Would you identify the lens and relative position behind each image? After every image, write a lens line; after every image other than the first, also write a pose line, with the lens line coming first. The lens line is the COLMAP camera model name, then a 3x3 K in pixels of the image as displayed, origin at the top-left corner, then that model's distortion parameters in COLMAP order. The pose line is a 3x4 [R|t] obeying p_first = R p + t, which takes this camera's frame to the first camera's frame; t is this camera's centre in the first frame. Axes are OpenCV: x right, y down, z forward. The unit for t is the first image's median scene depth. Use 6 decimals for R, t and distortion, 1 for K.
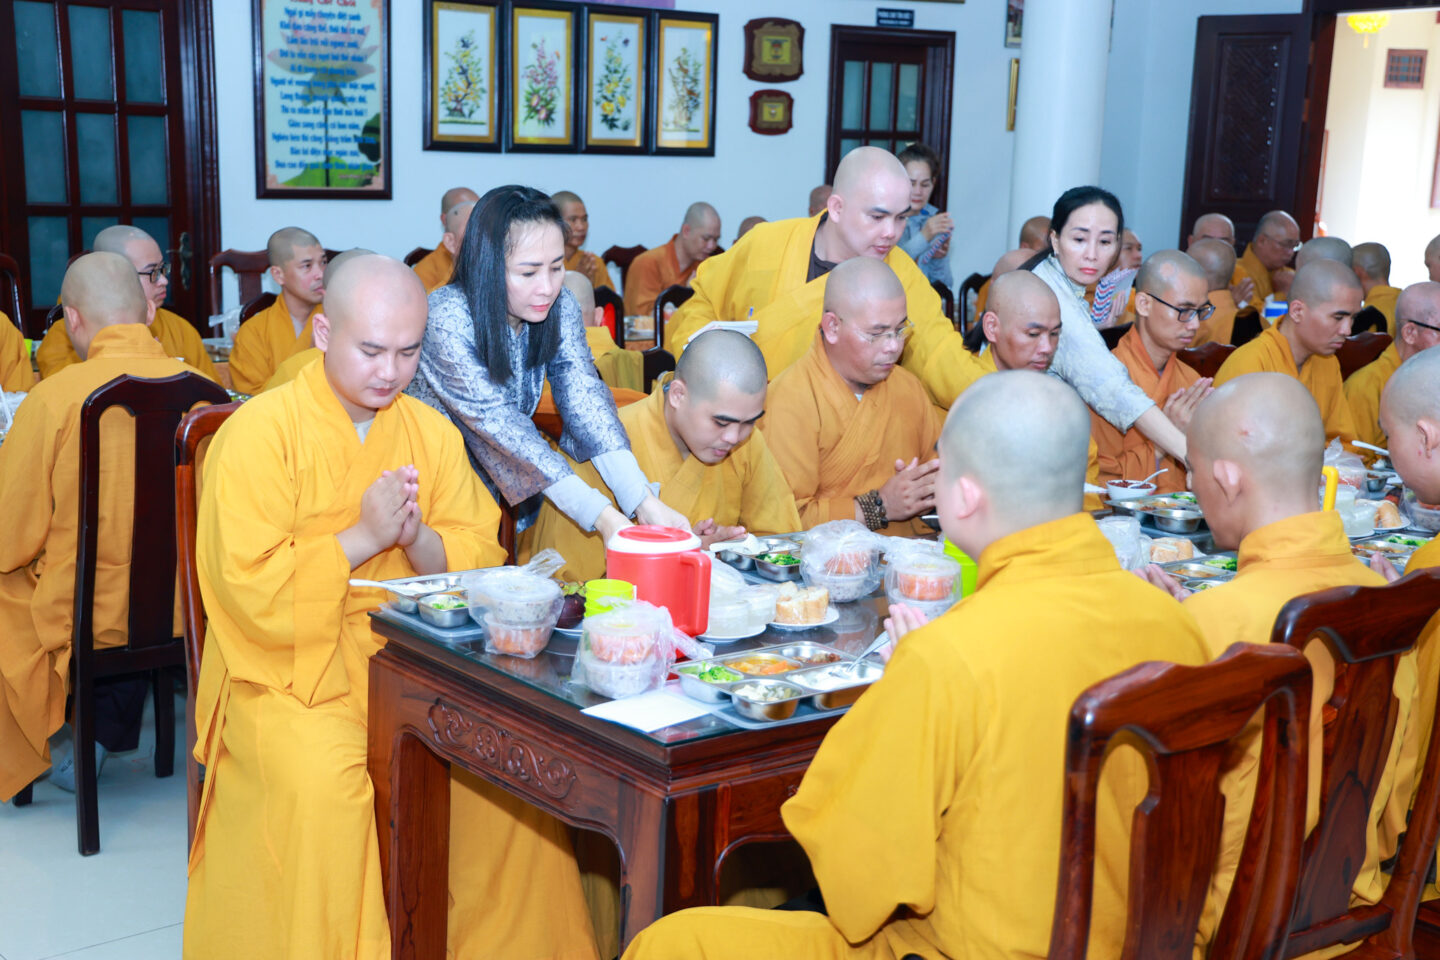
lens RADIAL K [[1911.9, 0, 719.3], [0, 1911.9, 488.2], [0, 0, 1]] dist [0.080221, 0.000000]
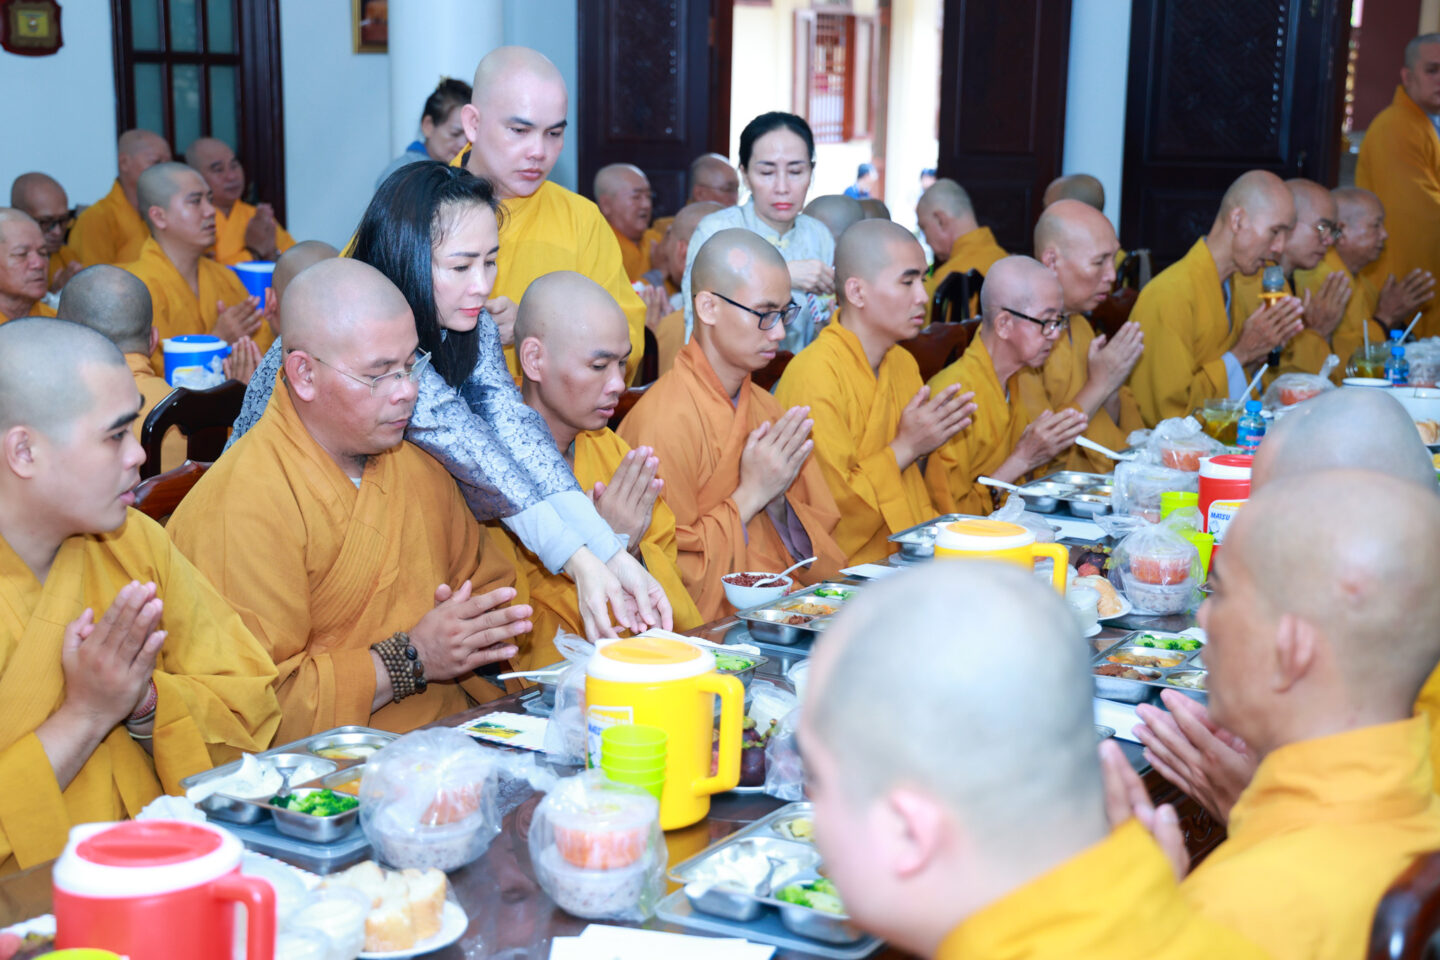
lens RADIAL K [[2192.6, 0, 724.5], [0, 2192.6, 468.7], [0, 0, 1]] dist [0.176366, 0.000000]
pose [[0.937842, -0.069142, 0.340104, -0.054093], [0.067940, 0.997570, 0.015455, -0.048317], [-0.340346, 0.008612, 0.940261, 0.234206]]
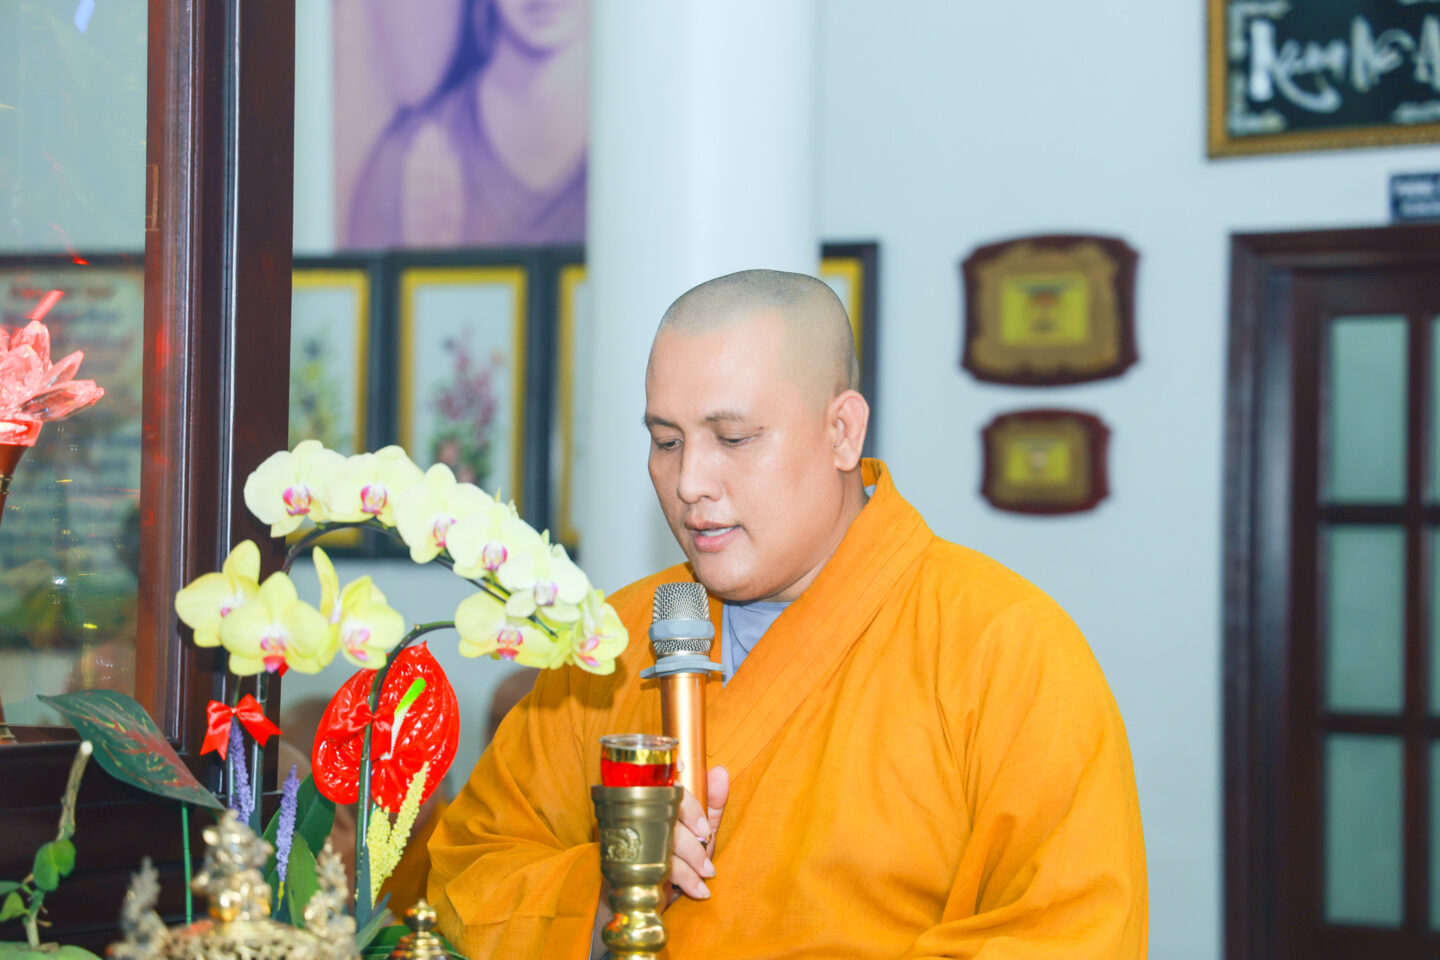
lens RADIAL K [[4324.8, 0, 720.0], [0, 4324.8, 480.6], [0, 0, 1]] dist [0.260882, 0.000000]
pose [[0.328240, -0.032834, -0.944023, 1.701148], [-0.173864, 0.980221, -0.094546, -0.191421], [0.928455, 0.195166, 0.316039, 1.309881]]
